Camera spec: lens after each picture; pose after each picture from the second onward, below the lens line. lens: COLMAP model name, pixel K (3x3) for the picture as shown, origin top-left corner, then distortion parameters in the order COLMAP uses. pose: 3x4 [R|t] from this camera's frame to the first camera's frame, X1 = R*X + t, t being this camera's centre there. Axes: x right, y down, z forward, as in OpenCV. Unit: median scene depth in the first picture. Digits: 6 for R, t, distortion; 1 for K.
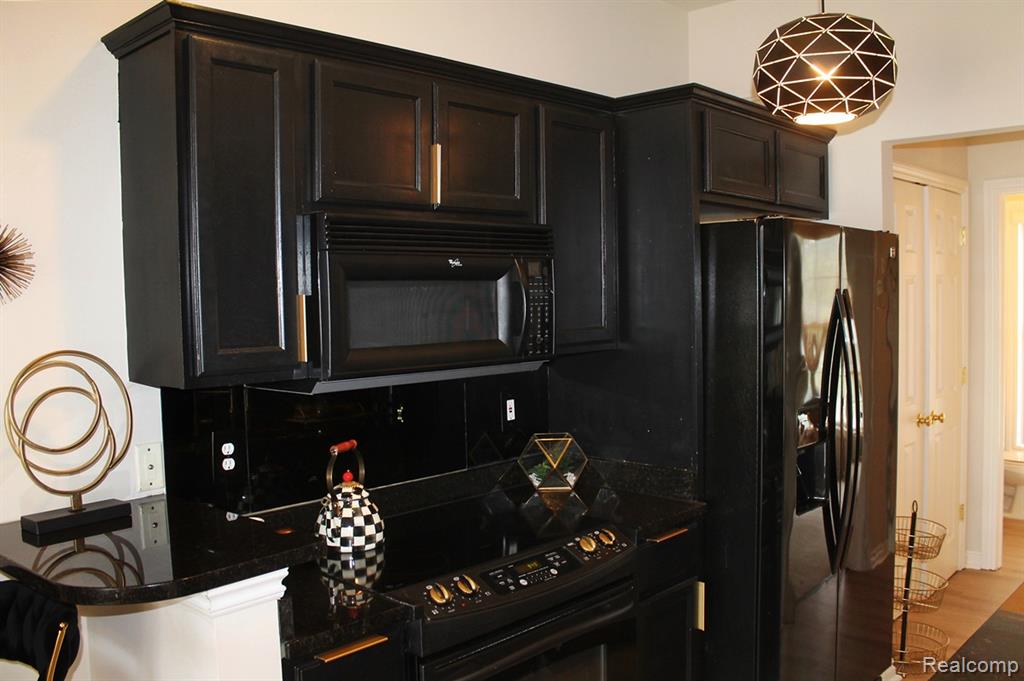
lens RADIAL K [[892.4, 0, 513.9], [0, 892.4, 349.6], [0, 0, 1]] dist [-0.172298, 0.149427]
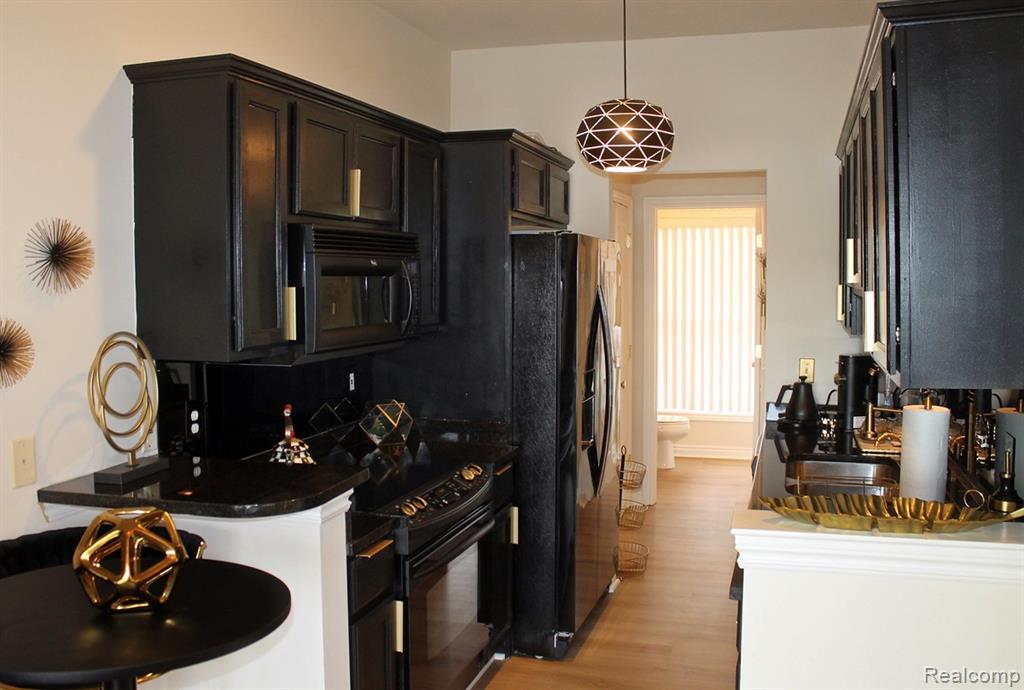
lens RADIAL K [[916.7, 0, 536.3], [0, 916.7, 346.3], [0, 0, 1]] dist [-0.184043, 0.119848]
pose [[0.891745, -0.013502, 0.452336, -0.466671], [0.008349, 0.999876, 0.013386, 0.007546], [-0.452461, -0.008160, 0.891747, -0.290497]]
